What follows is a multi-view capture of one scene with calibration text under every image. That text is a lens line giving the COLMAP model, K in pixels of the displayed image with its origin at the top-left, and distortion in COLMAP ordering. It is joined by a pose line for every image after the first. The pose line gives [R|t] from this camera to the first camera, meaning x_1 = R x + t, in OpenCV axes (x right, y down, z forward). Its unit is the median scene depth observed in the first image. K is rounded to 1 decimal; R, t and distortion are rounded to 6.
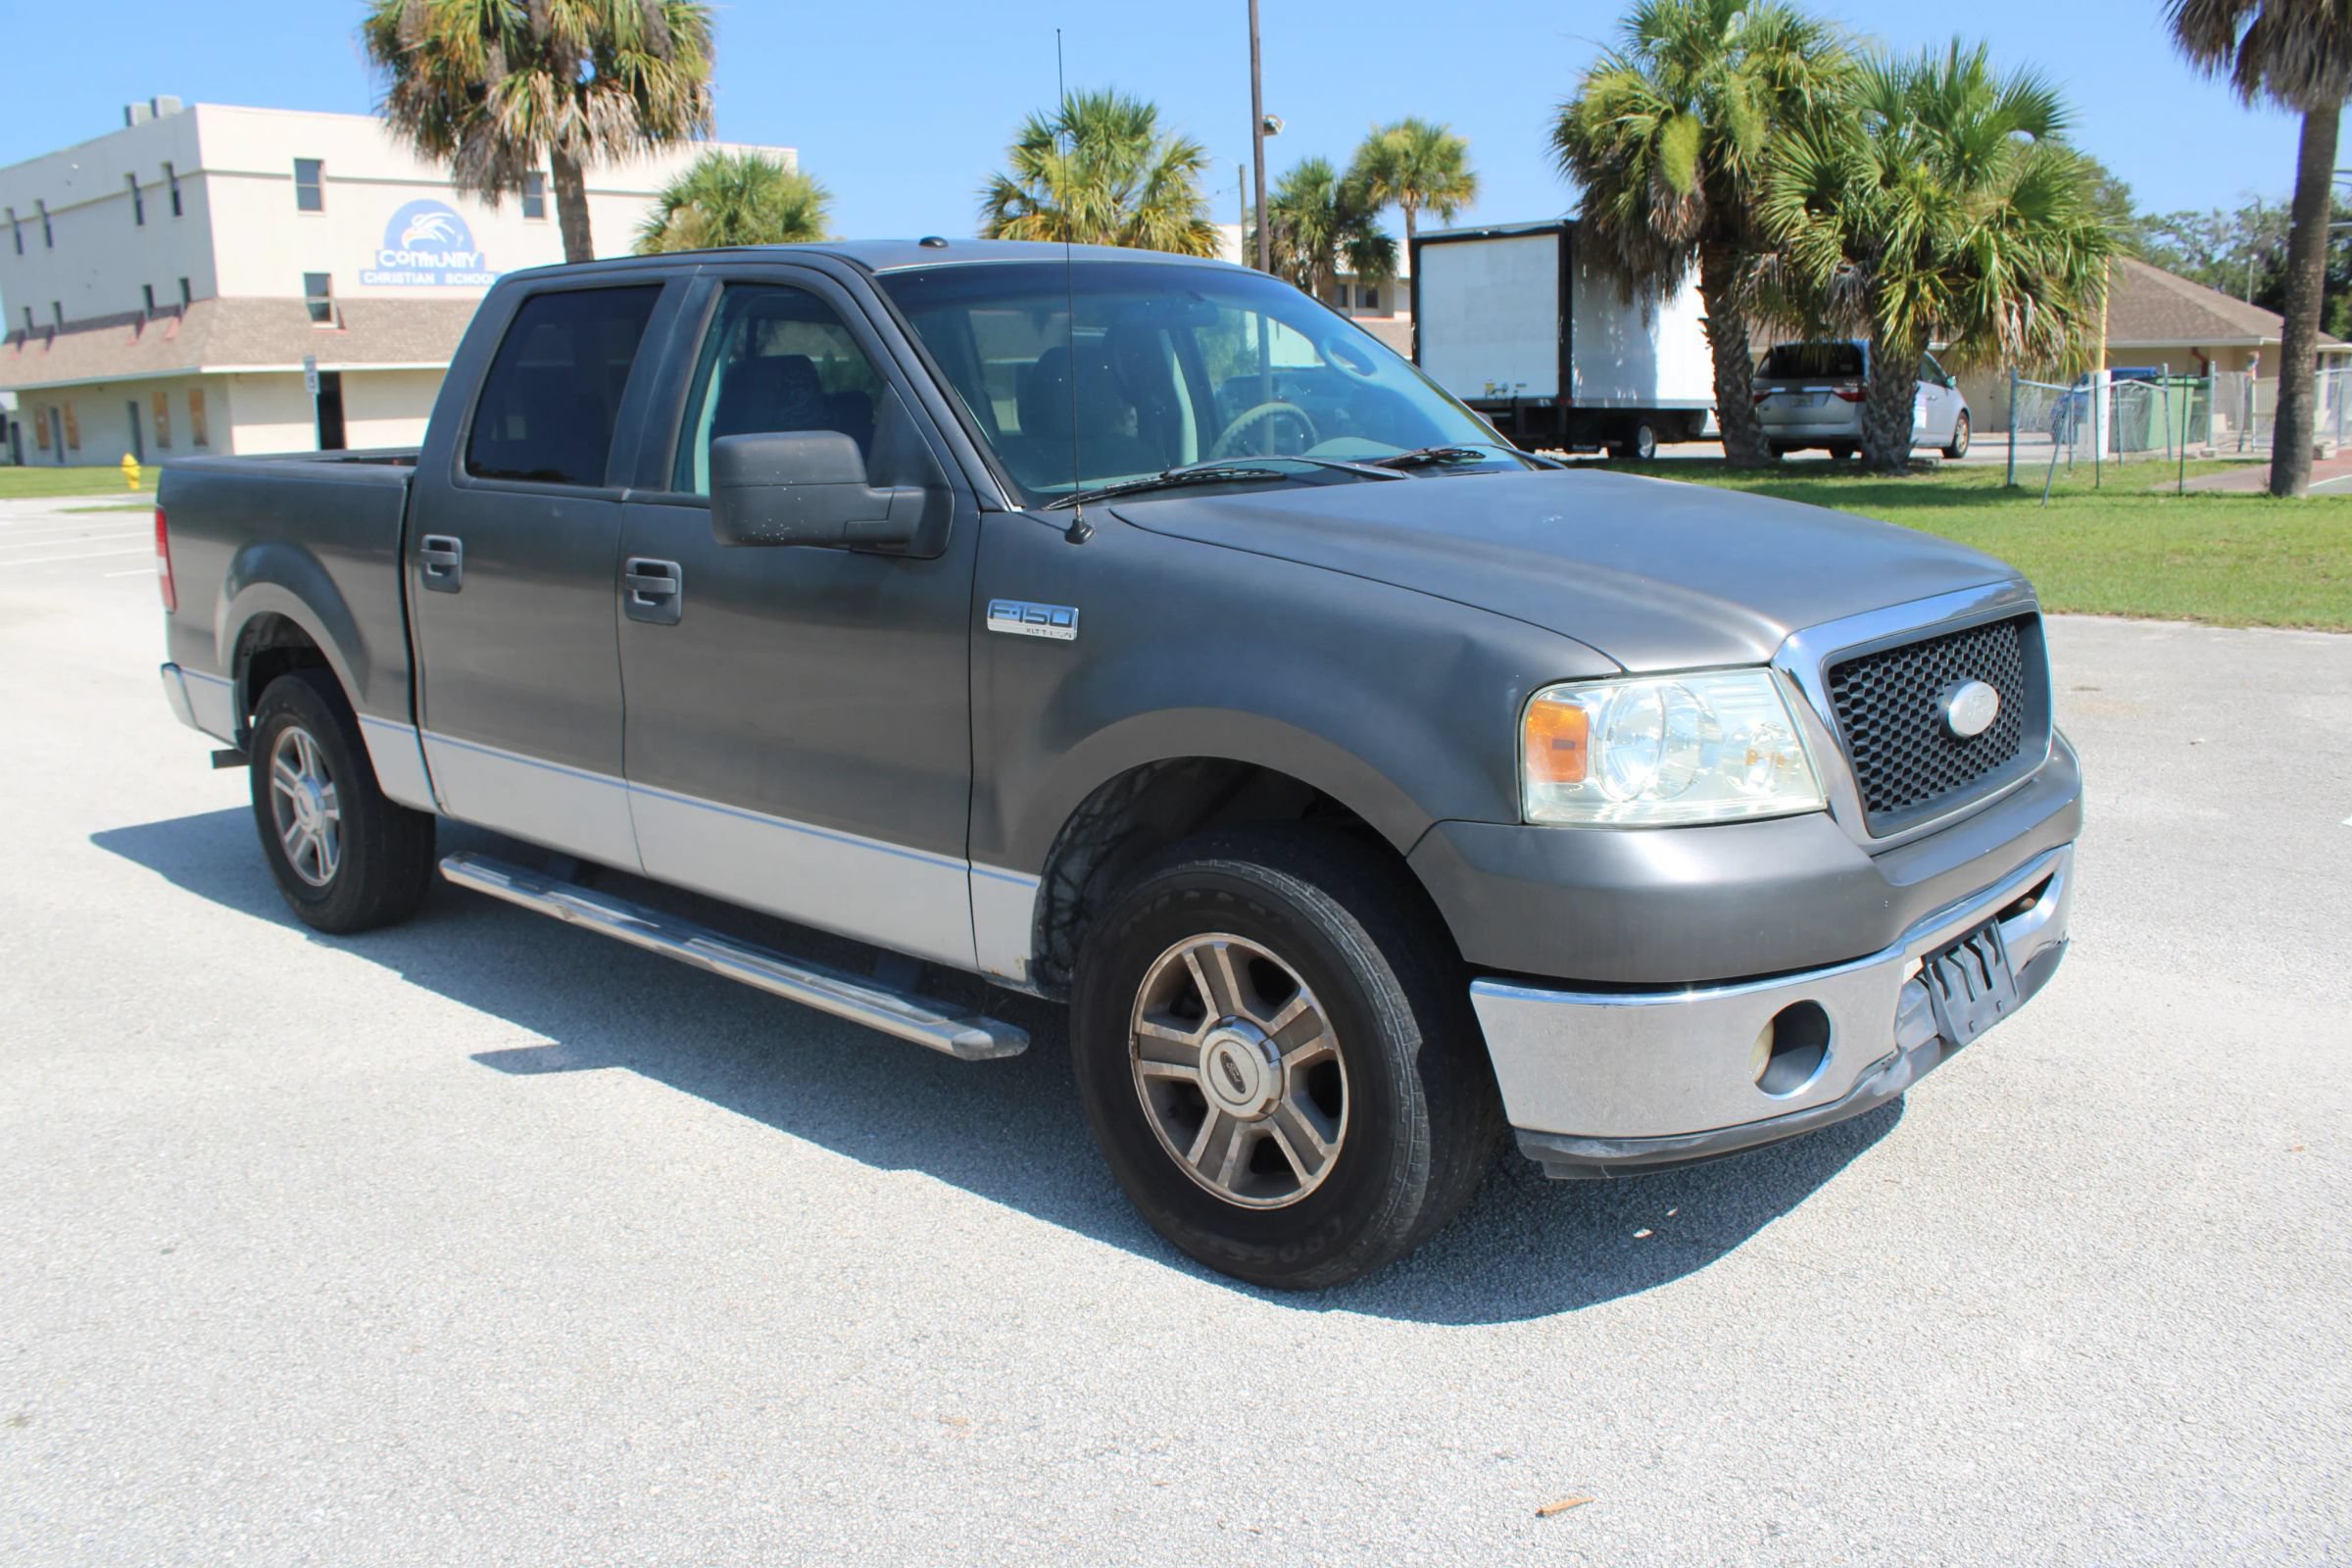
lens RADIAL K [[1945.0, 0, 1154.0], [0, 1945.0, 800.8], [0, 0, 1]] dist [-0.165621, 0.150768]
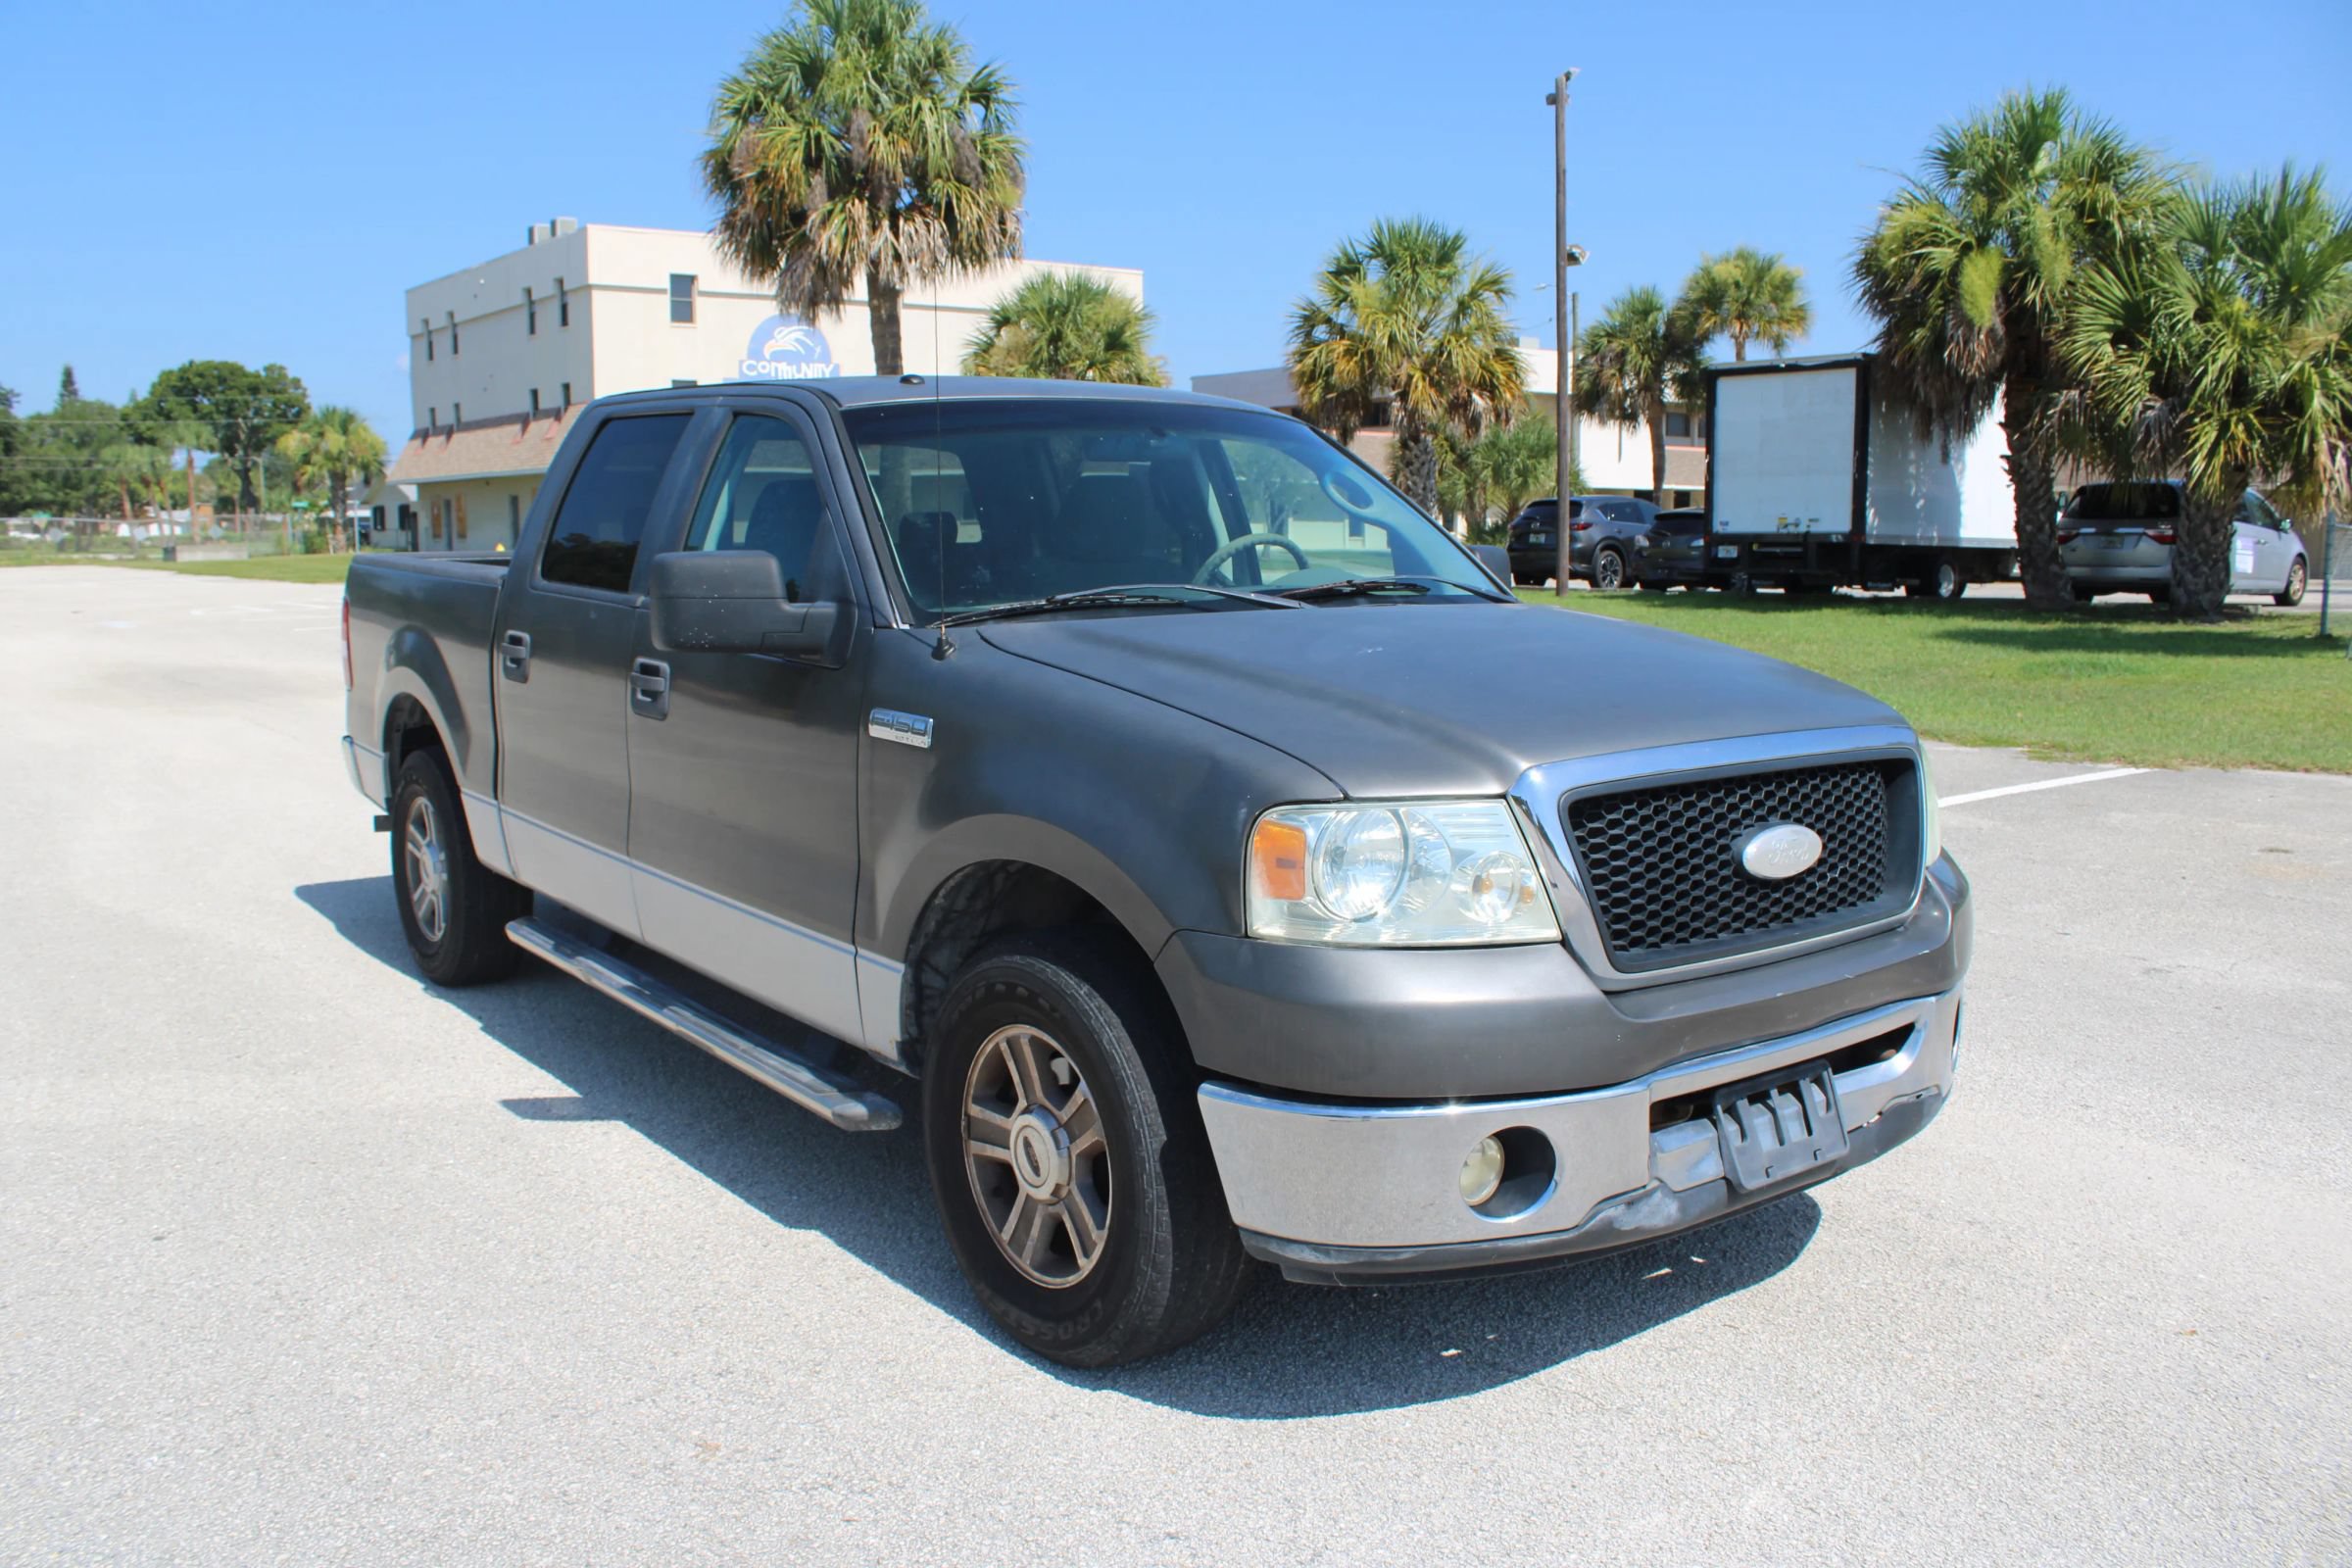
lens RADIAL K [[1945.0, 0, 1161.4], [0, 1945.0, 803.1], [0, 0, 1]] dist [-0.165621, 0.150768]
pose [[0.983685, 0.048273, -0.173304, 0.182634], [-0.058391, 0.996845, -0.053765, -0.000599], [0.170162, 0.063008, 0.983400, -0.030725]]
